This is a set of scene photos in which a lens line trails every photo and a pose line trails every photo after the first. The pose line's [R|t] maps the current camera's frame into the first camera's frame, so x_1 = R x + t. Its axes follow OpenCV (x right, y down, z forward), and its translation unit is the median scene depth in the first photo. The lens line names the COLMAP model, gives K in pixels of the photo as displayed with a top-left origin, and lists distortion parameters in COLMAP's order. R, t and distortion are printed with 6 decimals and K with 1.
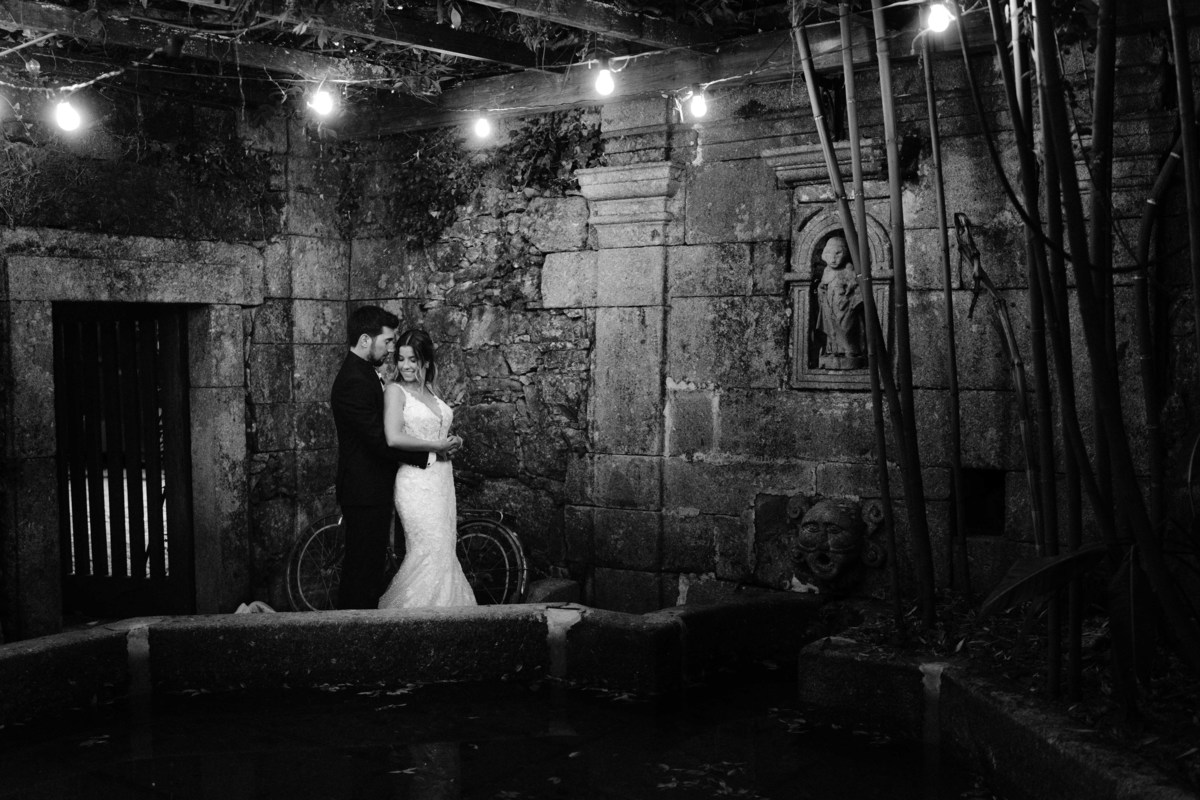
lens RADIAL K [[1488.5, 0, 600.0], [0, 1488.5, 400.0], [0, 0, 1]] dist [-0.001484, -0.002945]
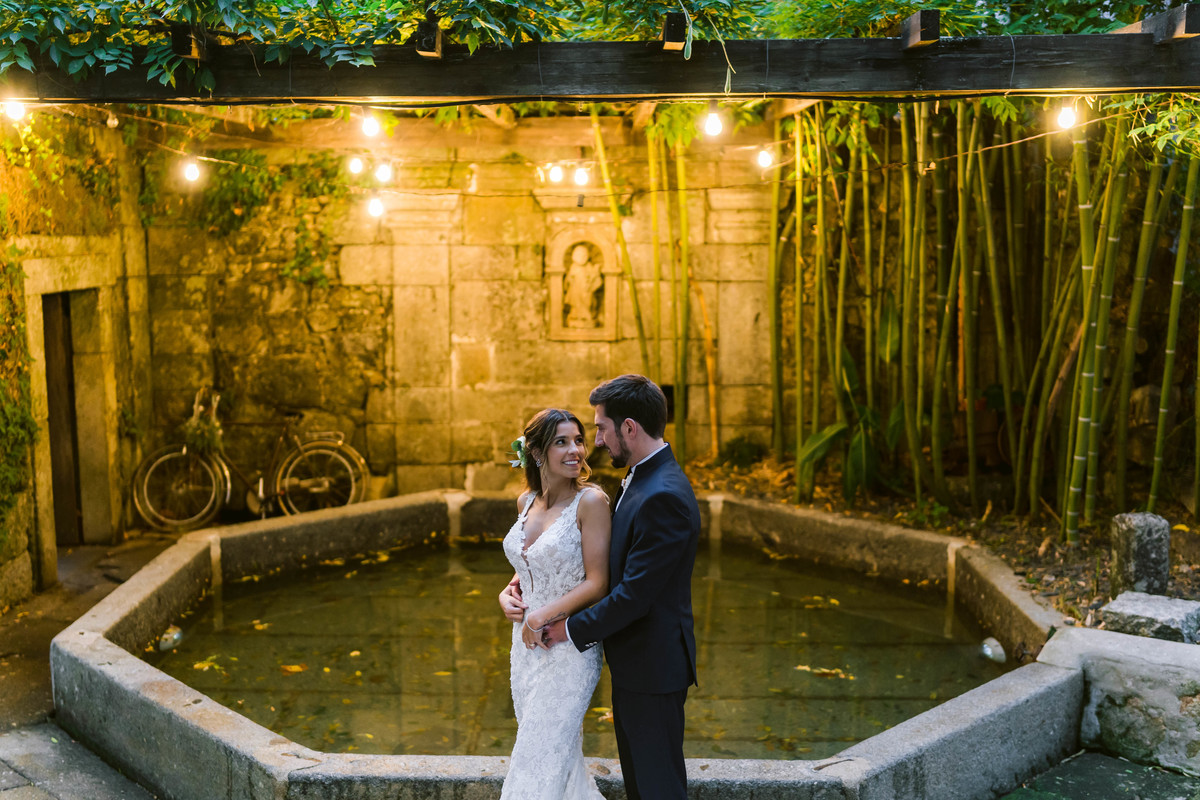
lens RADIAL K [[1488.5, 0, 600.0], [0, 1488.5, 400.0], [0, 0, 1]] dist [-0.001484, -0.002945]
pose [[0.789473, -0.068567, 0.609943, -0.721741], [0.016557, 0.995758, 0.090508, -0.078868], [-0.613562, -0.061355, 0.787259, -0.253667]]
